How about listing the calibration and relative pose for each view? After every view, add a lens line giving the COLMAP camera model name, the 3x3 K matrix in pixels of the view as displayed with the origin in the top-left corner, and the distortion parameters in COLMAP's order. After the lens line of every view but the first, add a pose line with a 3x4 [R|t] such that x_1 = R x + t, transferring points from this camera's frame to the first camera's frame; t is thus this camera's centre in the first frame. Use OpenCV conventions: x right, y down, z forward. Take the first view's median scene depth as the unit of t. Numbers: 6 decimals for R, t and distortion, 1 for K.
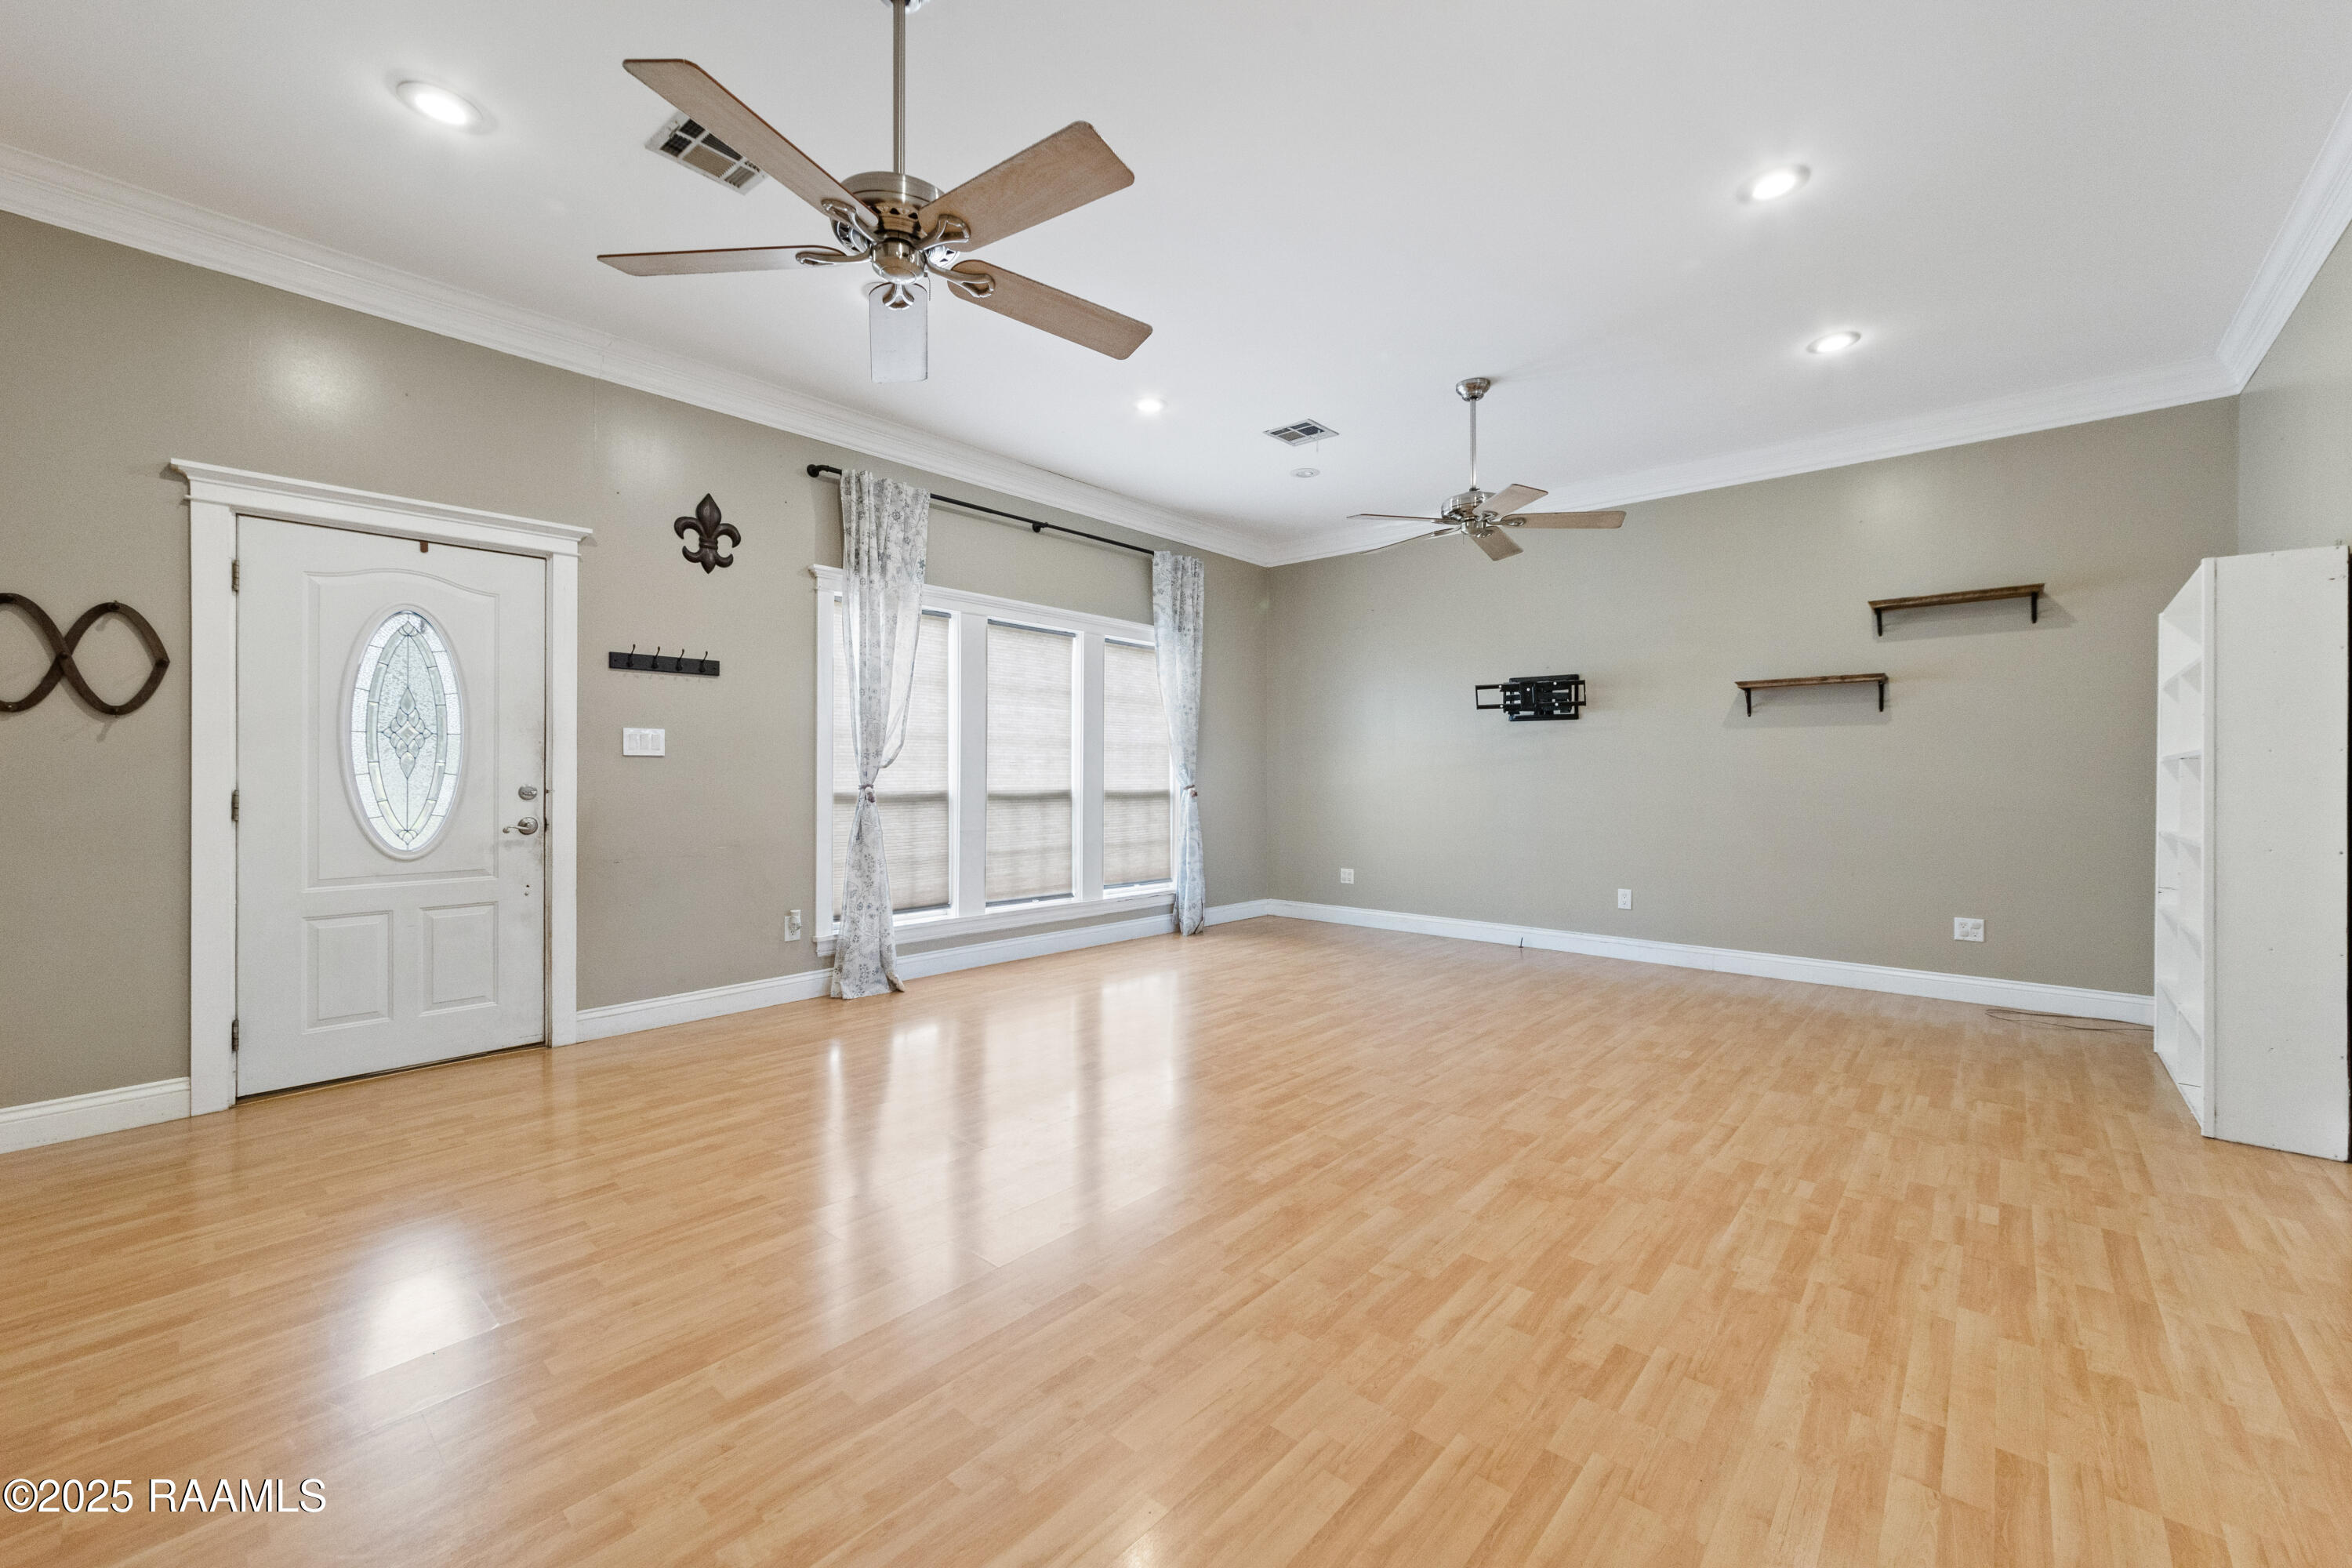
lens RADIAL K [[936.7, 0, 1175.7], [0, 936.7, 763.6], [0, 0, 1]] dist [0.001215, 0.000102]
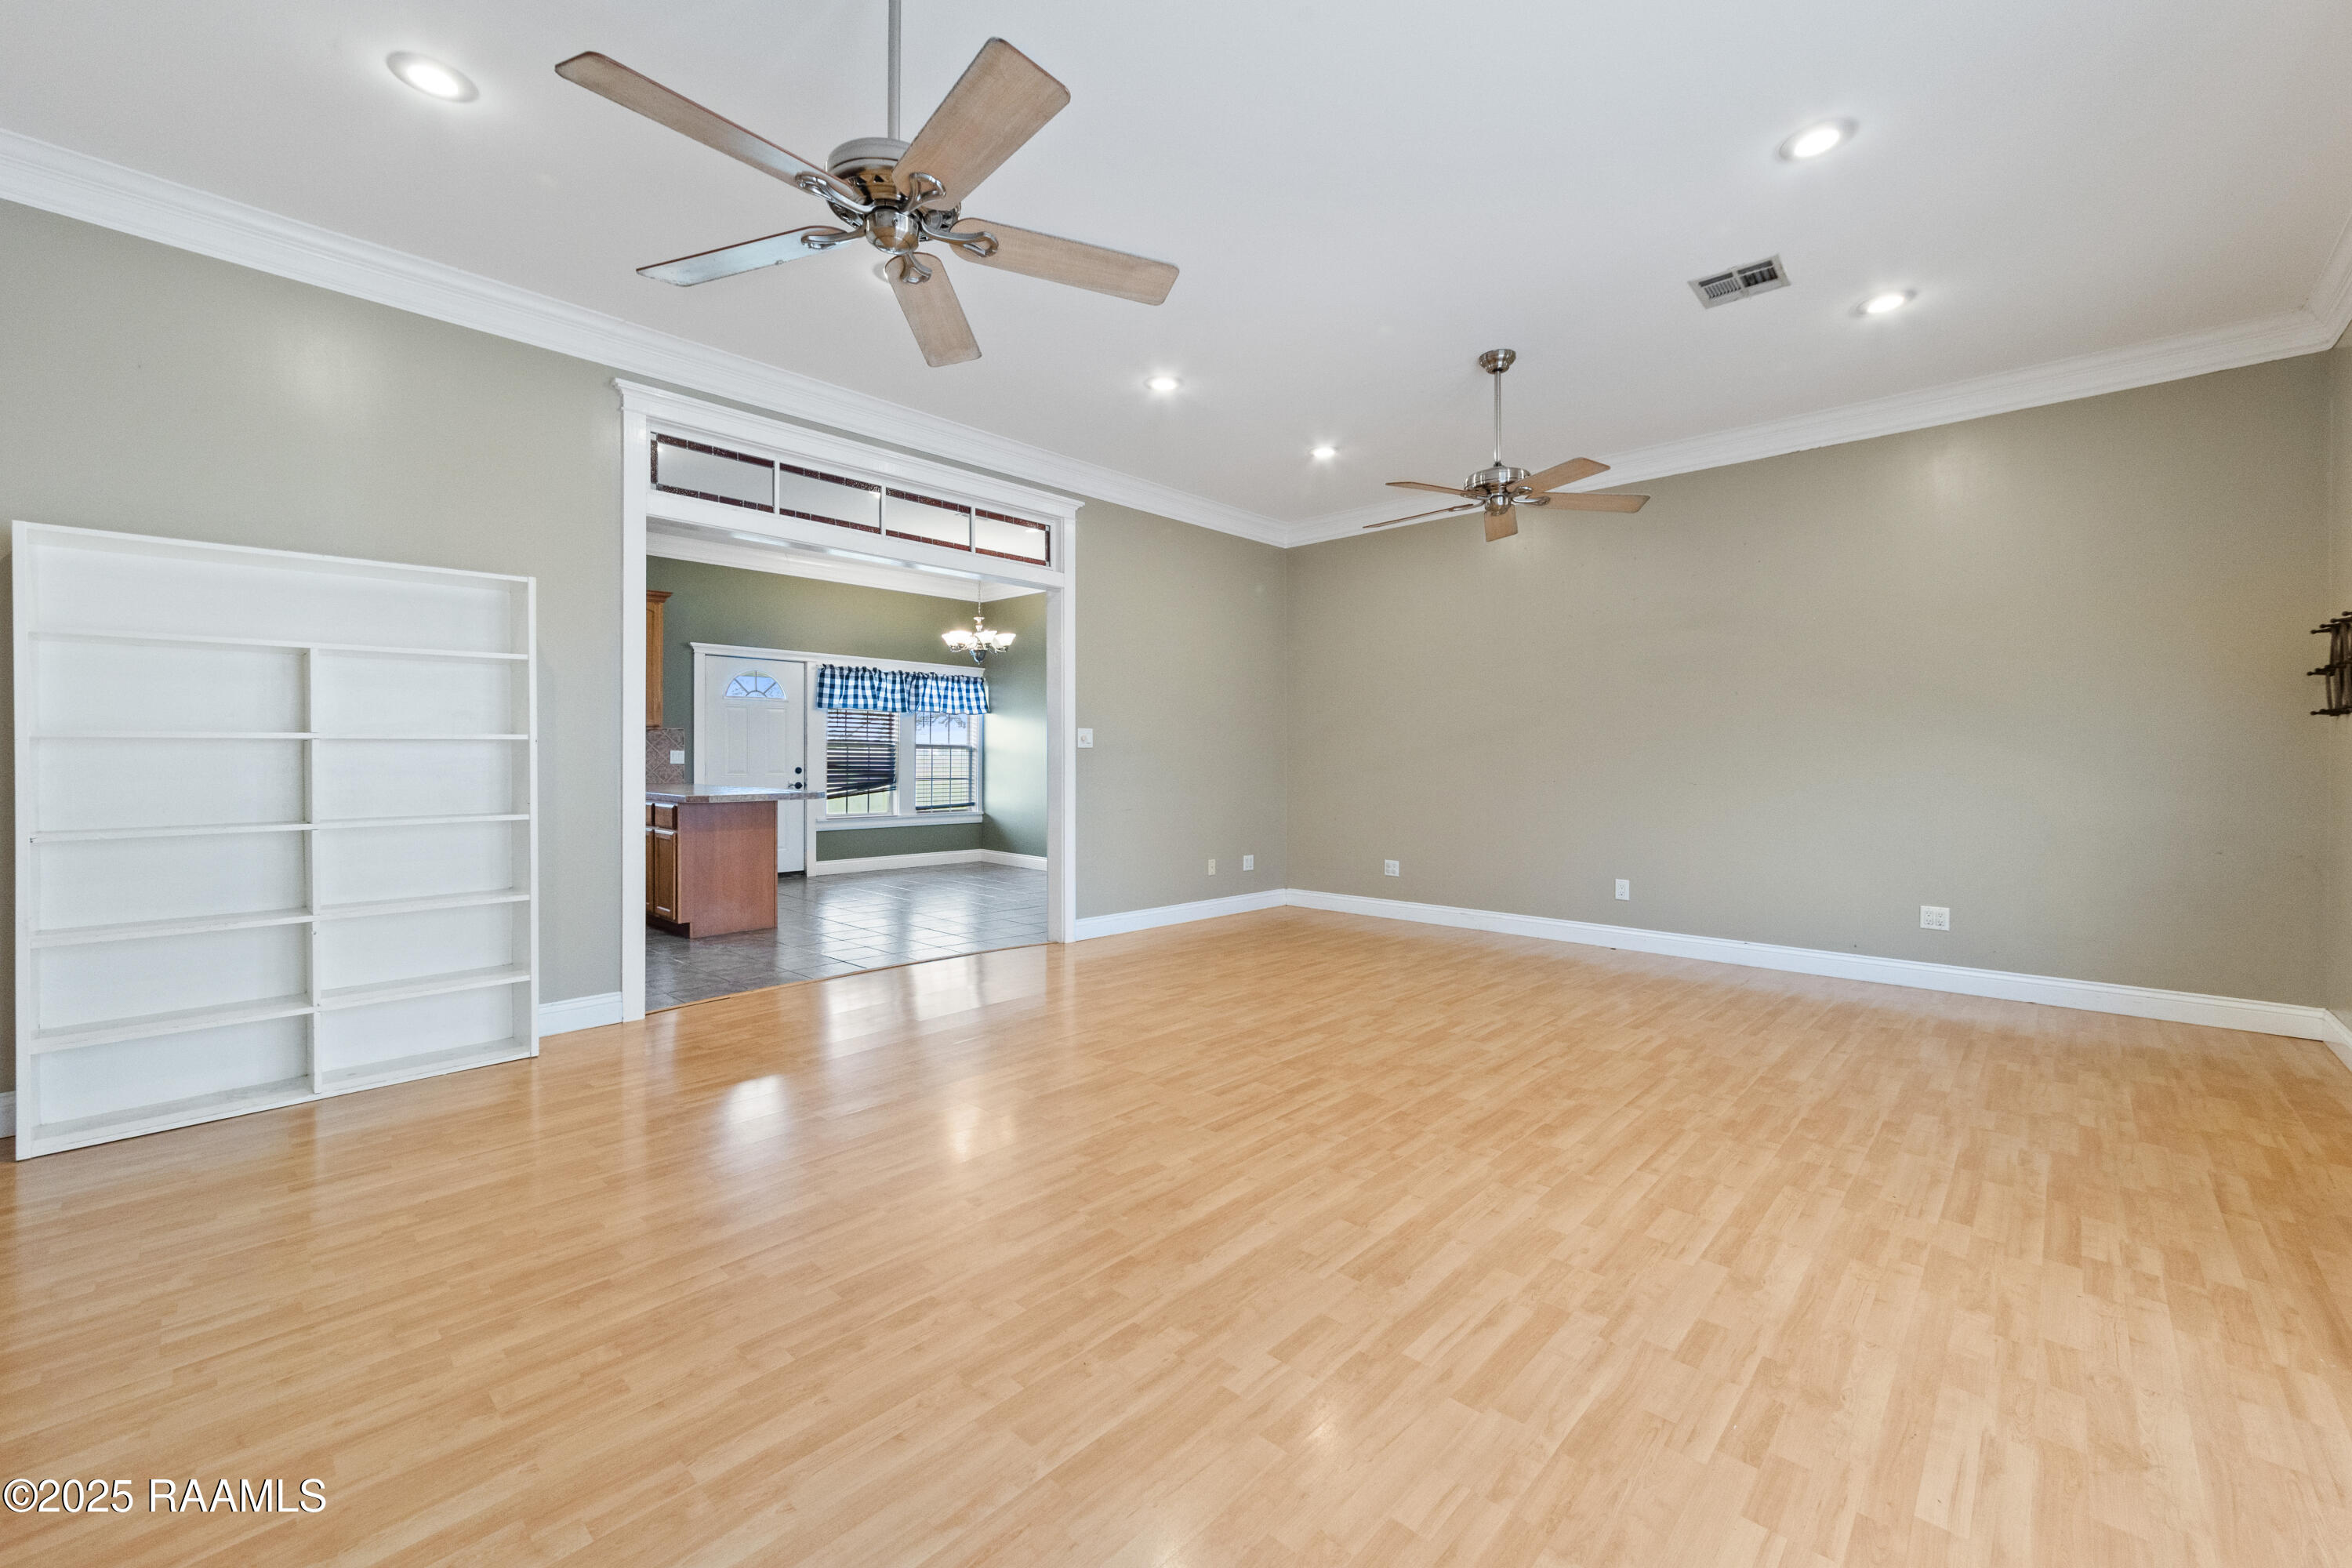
lens RADIAL K [[936.7, 0, 1174.7], [0, 936.7, 776.2], [0, 0, 1]] dist [0.001215, 0.000102]
pose [[-0.999593, -0.005686, 0.027971, 0.818916], [-0.005510, 0.999964, 0.006380, 0.088764], [-0.028007, 0.006223, -0.999588, 7.318156]]
